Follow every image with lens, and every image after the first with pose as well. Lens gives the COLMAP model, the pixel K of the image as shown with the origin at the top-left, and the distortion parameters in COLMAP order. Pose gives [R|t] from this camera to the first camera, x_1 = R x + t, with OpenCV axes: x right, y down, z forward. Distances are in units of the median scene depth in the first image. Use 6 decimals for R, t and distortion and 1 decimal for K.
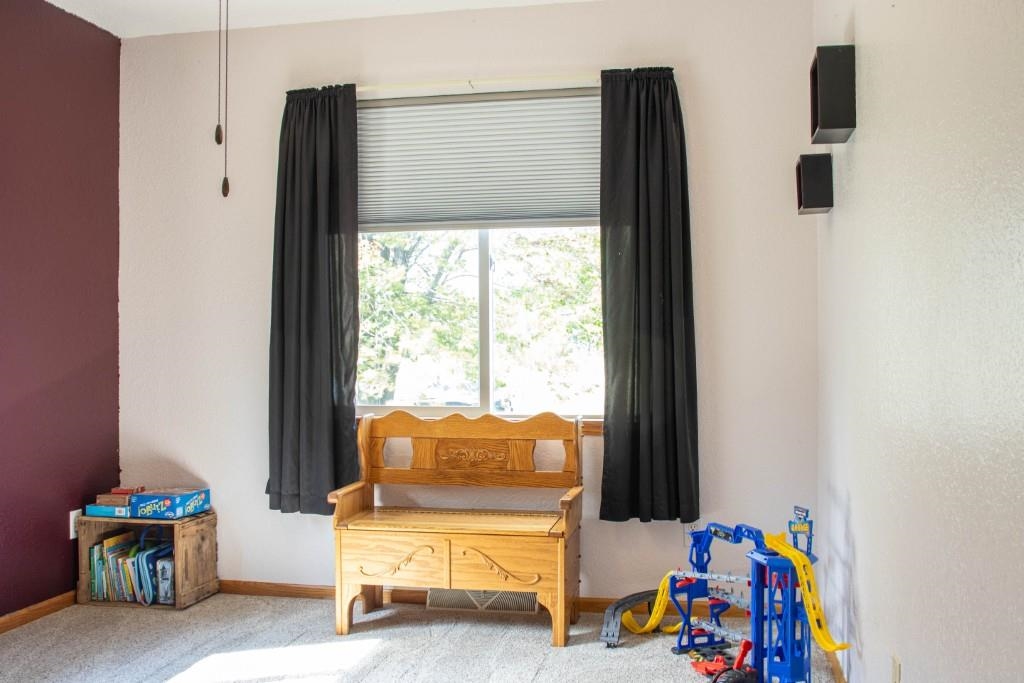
lens RADIAL K [[961.8, 0, 521.0], [0, 961.8, 347.4], [0, 0, 1]] dist [-0.065740, 0.000000]
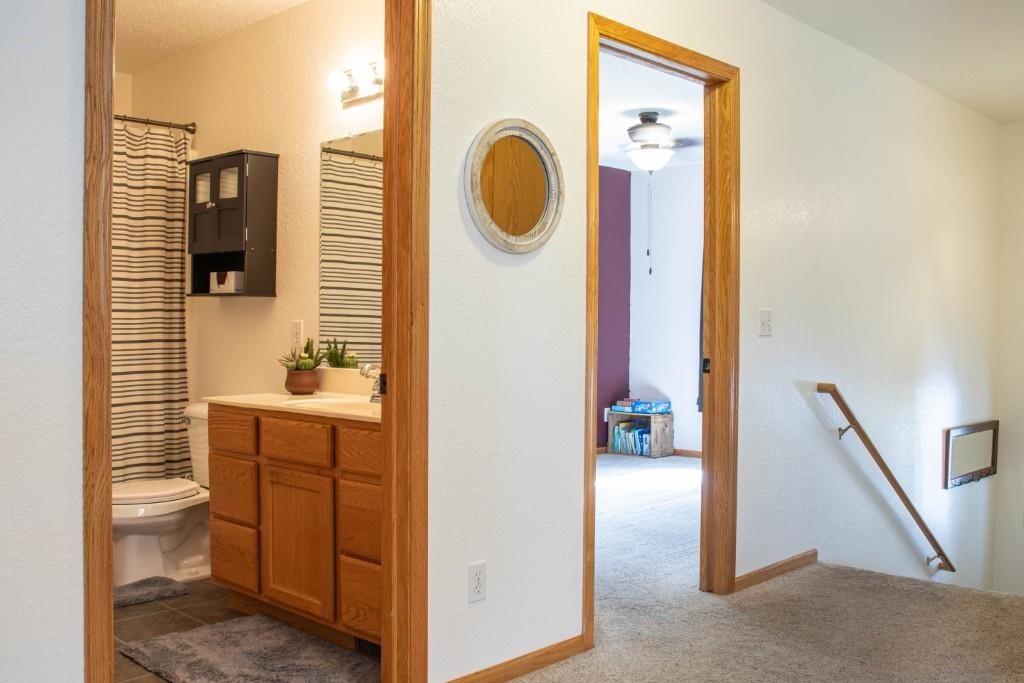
lens RADIAL K [[961.8, 0, 512.9], [0, 961.8, 340.3], [0, 0, 1]] dist [-0.065740, 0.000000]
pose [[0.840895, 0.020016, -0.540828, 0.483809], [-0.012174, 0.999763, 0.018074, -0.009609], [0.541061, -0.008614, 0.840939, -0.867373]]
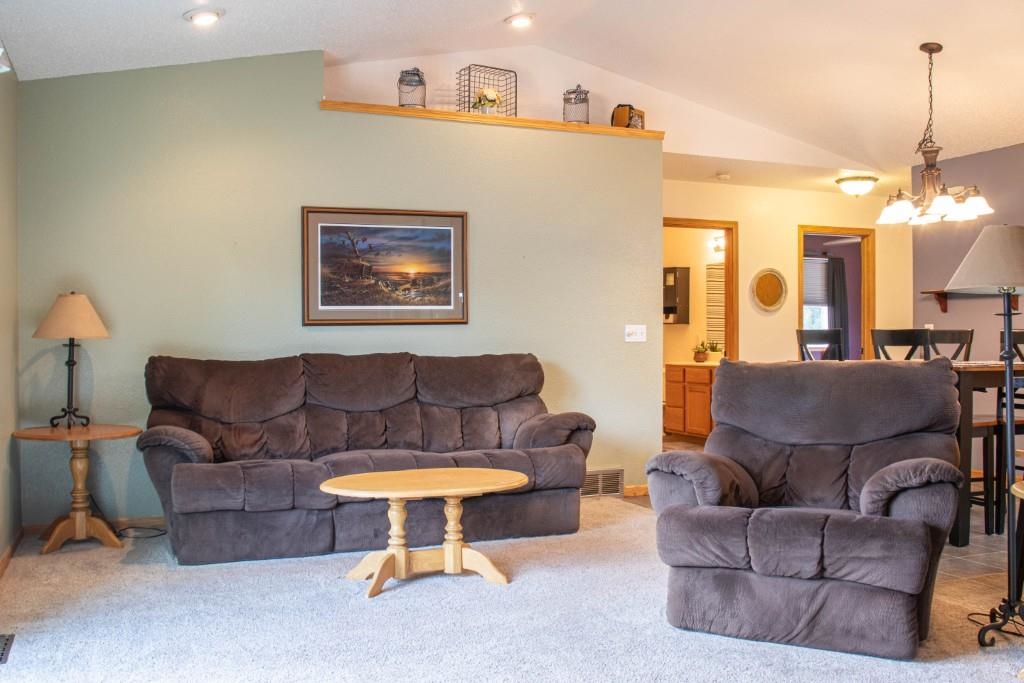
lens RADIAL K [[961.8, 0, 511.7], [0, 961.8, 338.2], [0, 0, 1]] dist [-0.065740, 0.000000]
pose [[0.558720, 0.009140, -0.829306, 2.905286], [-0.002046, 0.999951, 0.009642, -0.034400], [0.829354, -0.003690, 0.558712, -3.305823]]
